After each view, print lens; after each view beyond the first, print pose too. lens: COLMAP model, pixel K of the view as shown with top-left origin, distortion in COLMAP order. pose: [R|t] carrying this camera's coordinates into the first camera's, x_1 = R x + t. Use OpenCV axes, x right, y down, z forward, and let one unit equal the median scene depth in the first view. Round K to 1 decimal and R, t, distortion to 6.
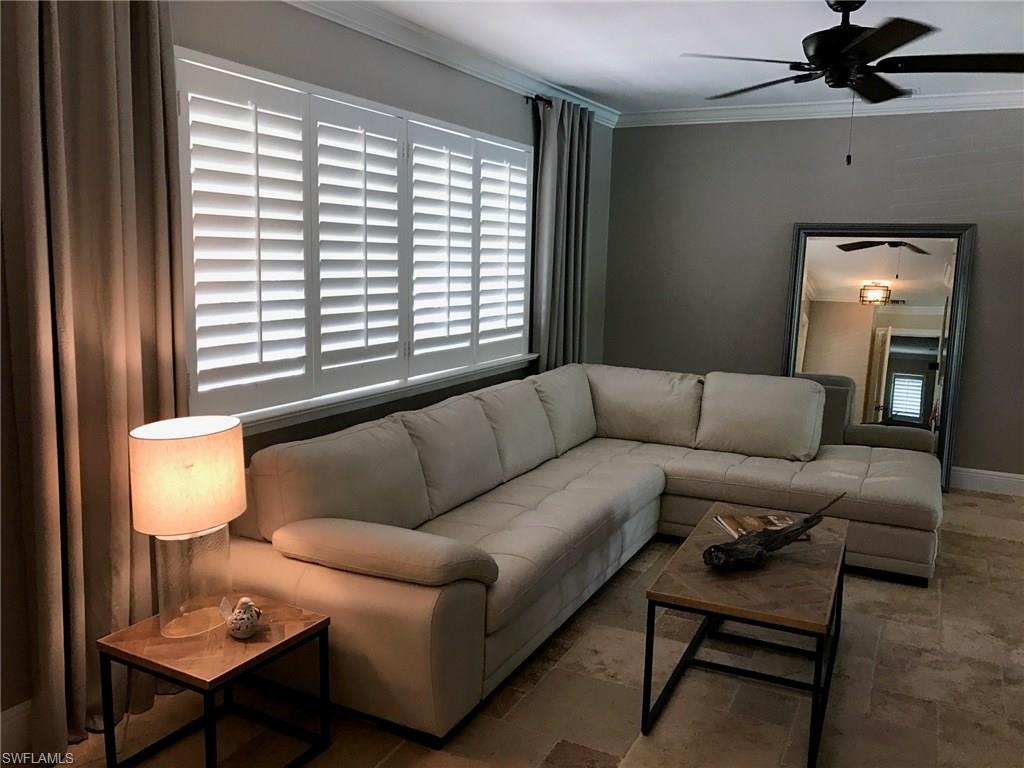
lens RADIAL K [[836.8, 0, 511.6], [0, 836.8, 376.0], [0, 0, 1]] dist [0.068721, -0.109064]
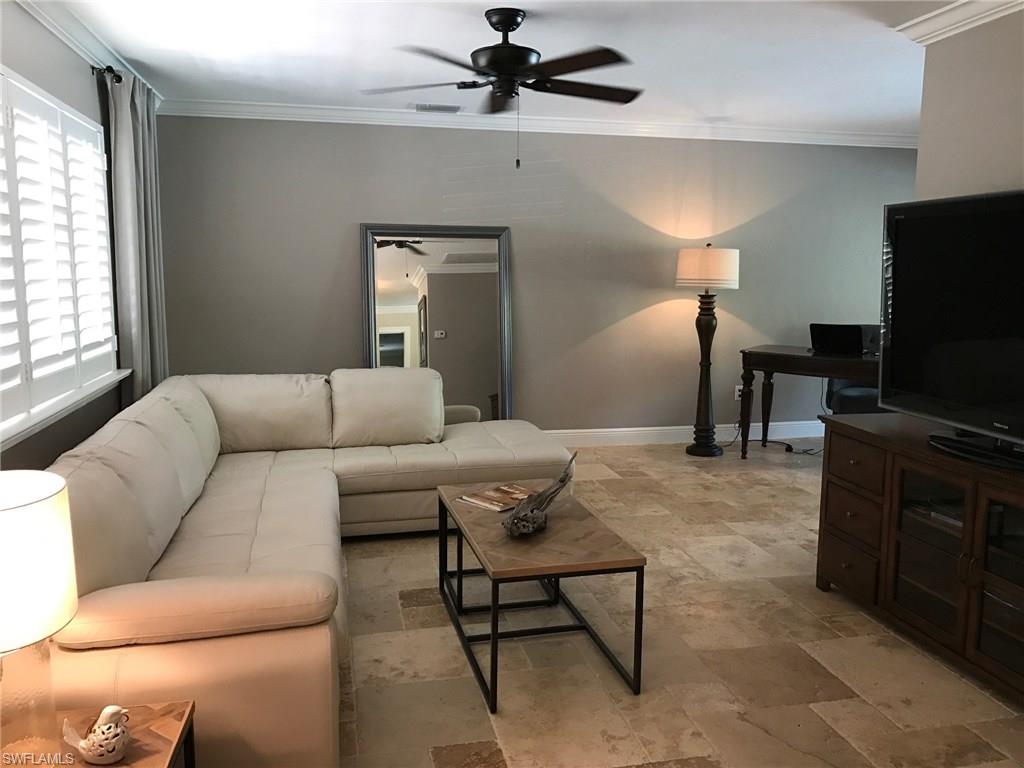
lens RADIAL K [[836.8, 0, 511.6], [0, 836.8, 376.0], [0, 0, 1]] dist [0.068721, -0.109064]
pose [[0.772070, -0.097652, 0.627990, -0.264911], [0.103191, 0.994275, 0.027743, -0.004069], [-0.627104, 0.043383, 0.777727, 0.109073]]
